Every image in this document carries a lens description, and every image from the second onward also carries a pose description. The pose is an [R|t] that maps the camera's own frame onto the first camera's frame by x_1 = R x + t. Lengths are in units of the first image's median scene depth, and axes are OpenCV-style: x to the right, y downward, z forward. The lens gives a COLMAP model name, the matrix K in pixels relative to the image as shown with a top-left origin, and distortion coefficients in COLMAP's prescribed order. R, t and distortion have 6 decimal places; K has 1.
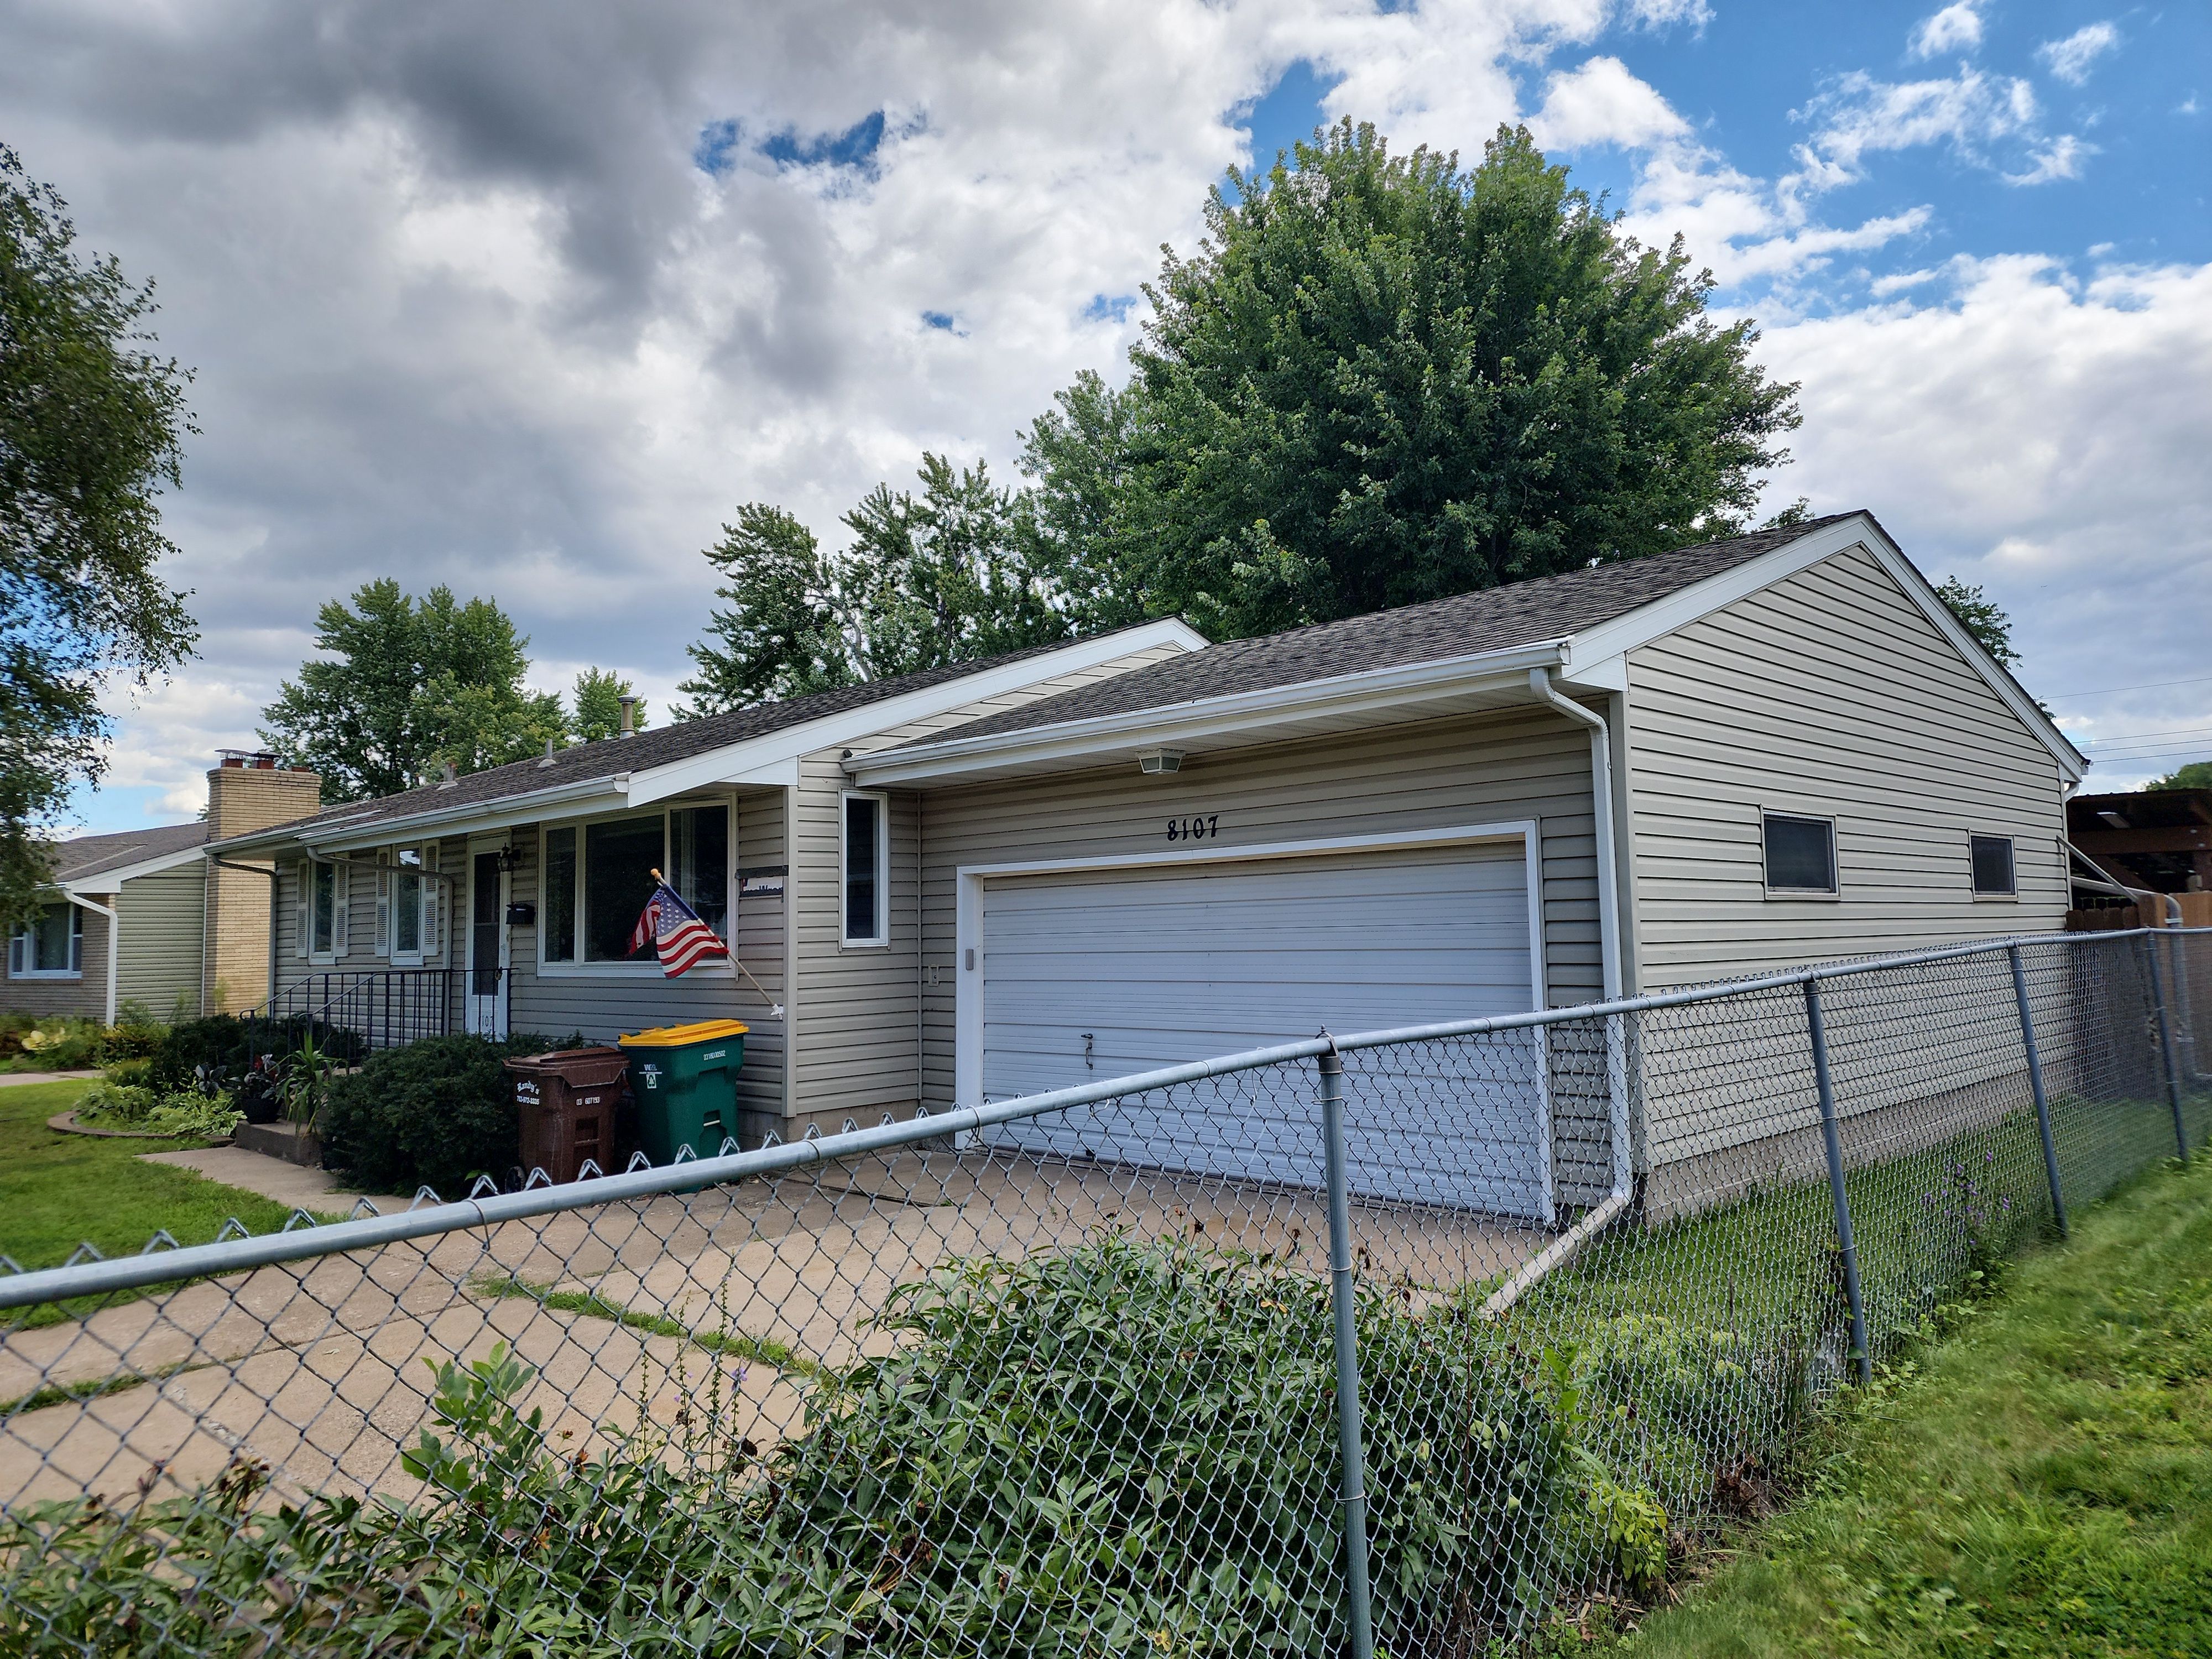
lens RADIAL K [[1499.8, 0, 1106.0], [0, 1499.8, 829.5], [0, 0, 1]] dist [0.021103, 0.000634]
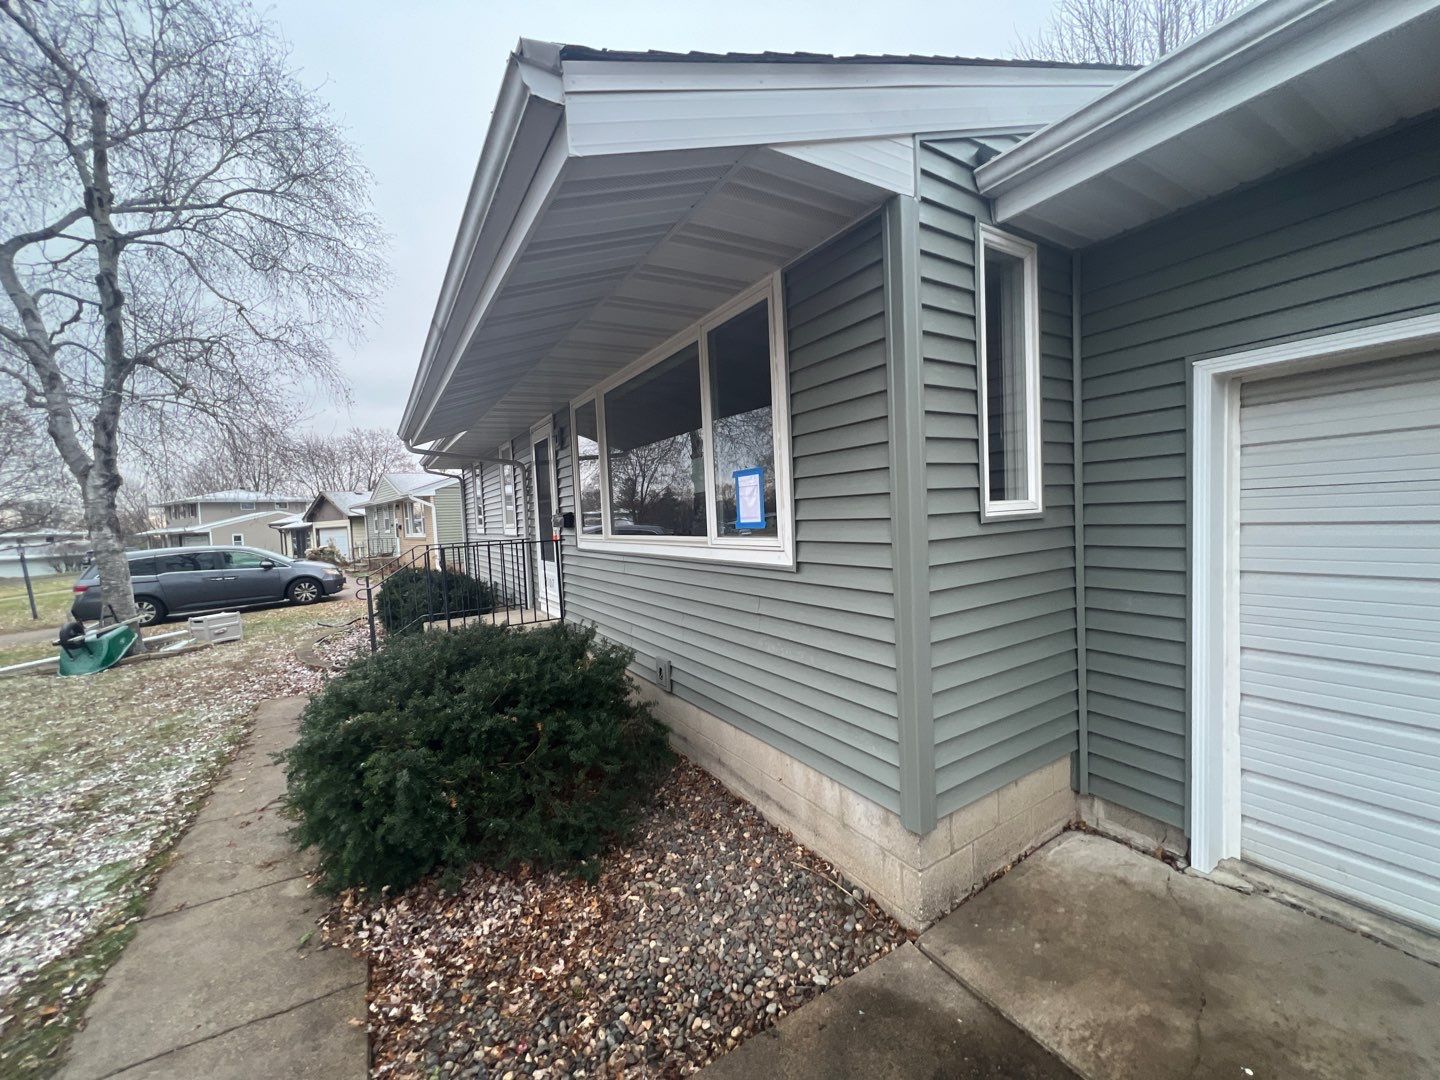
lens RADIAL K [[573.0, 0, 724.2], [0, 573.0, 542.7], [0, 0, 1]] dist [-0.000574, 0.000272]
pose [[0.971844, -0.006428, -0.235537, -0.216669], [0.034477, 0.992748, 0.115165, 0.059842], [0.233088, -0.120043, 0.965018, 0.762393]]
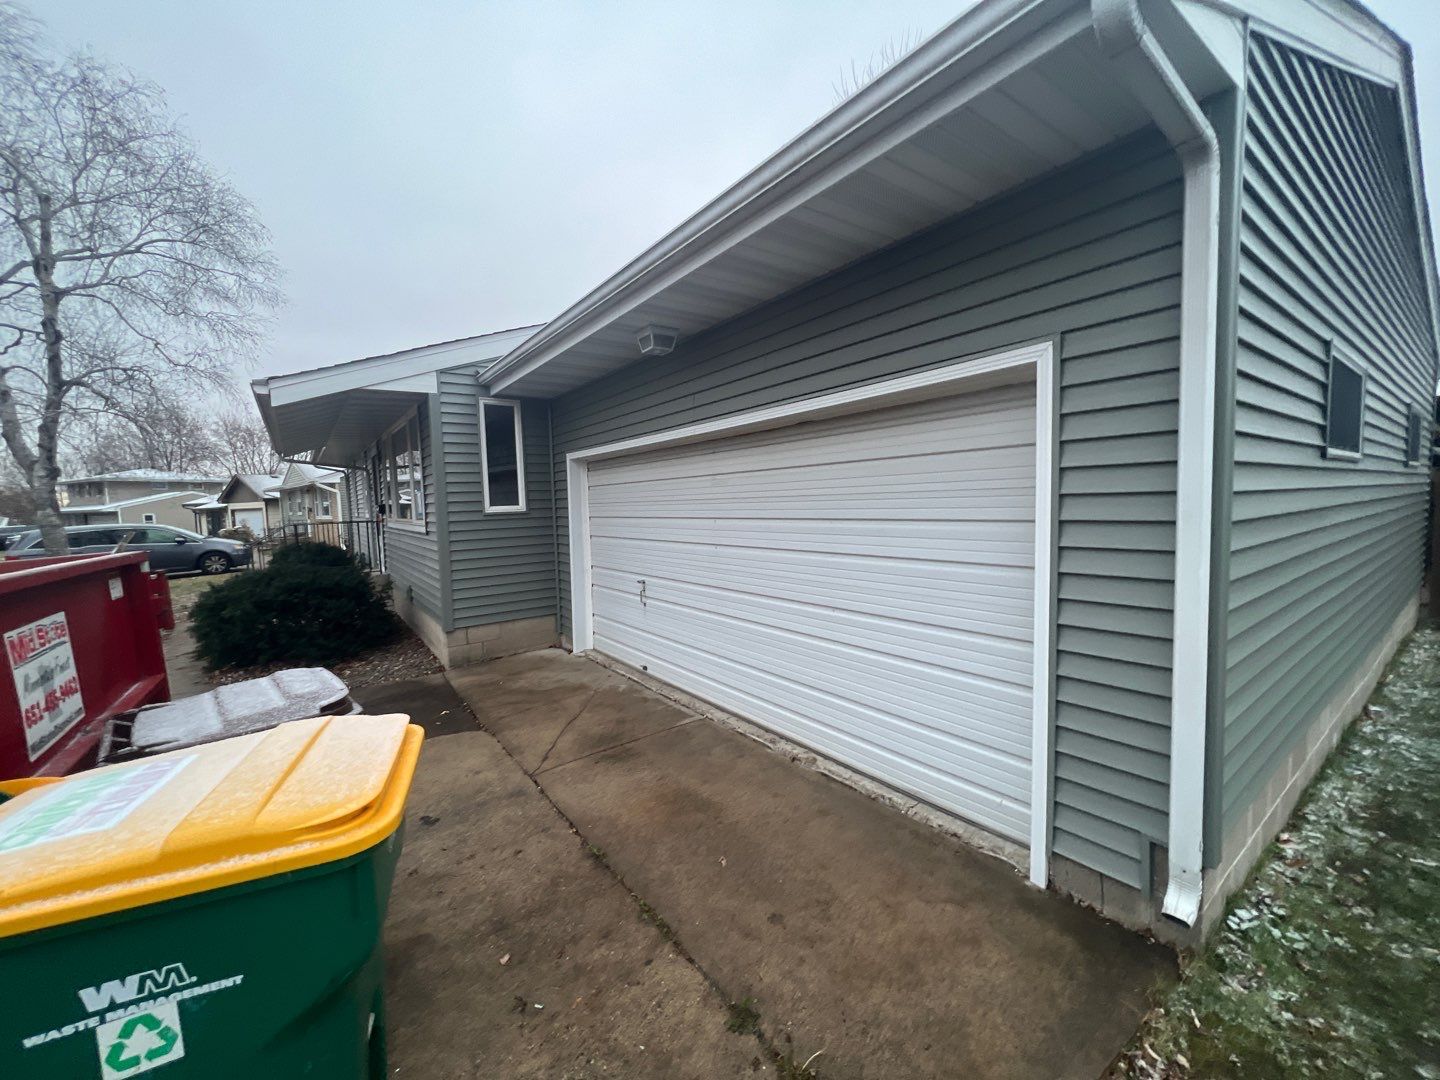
lens RADIAL K [[573.0, 0, 724.2], [0, 573.0, 542.7], [0, 0, 1]] dist [-0.000574, 0.000272]
pose [[0.988341, 0.009608, -0.151955, 0.125244], [0.011710, 0.990255, 0.138776, 0.034584], [0.151807, -0.138937, 0.978596, 0.500428]]
